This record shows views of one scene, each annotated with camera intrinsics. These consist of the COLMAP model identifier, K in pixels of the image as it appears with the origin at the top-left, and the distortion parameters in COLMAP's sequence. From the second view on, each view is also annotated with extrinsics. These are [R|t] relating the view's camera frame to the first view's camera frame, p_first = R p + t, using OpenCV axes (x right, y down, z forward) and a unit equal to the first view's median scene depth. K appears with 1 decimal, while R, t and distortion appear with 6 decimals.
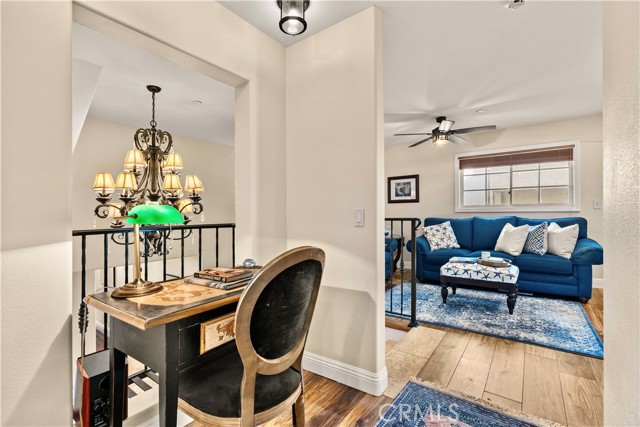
lens RADIAL K [[291.5, 0, 321.5], [0, 291.5, 211.5], [0, 0, 1]] dist [-0.009222, 0.003496]
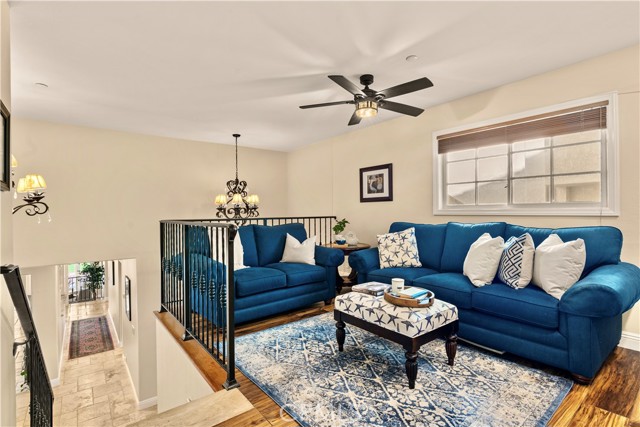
lens RADIAL K [[307.3, 0, 320.6], [0, 307.3, 212.0], [0, 0, 1]] dist [-0.012382, -0.000582]
pose [[0.964461, 0.007047, -0.264131, 0.457319], [-0.006967, 0.999975, 0.001240, -0.003793], [0.264133, 0.000644, 0.964486, 0.250890]]
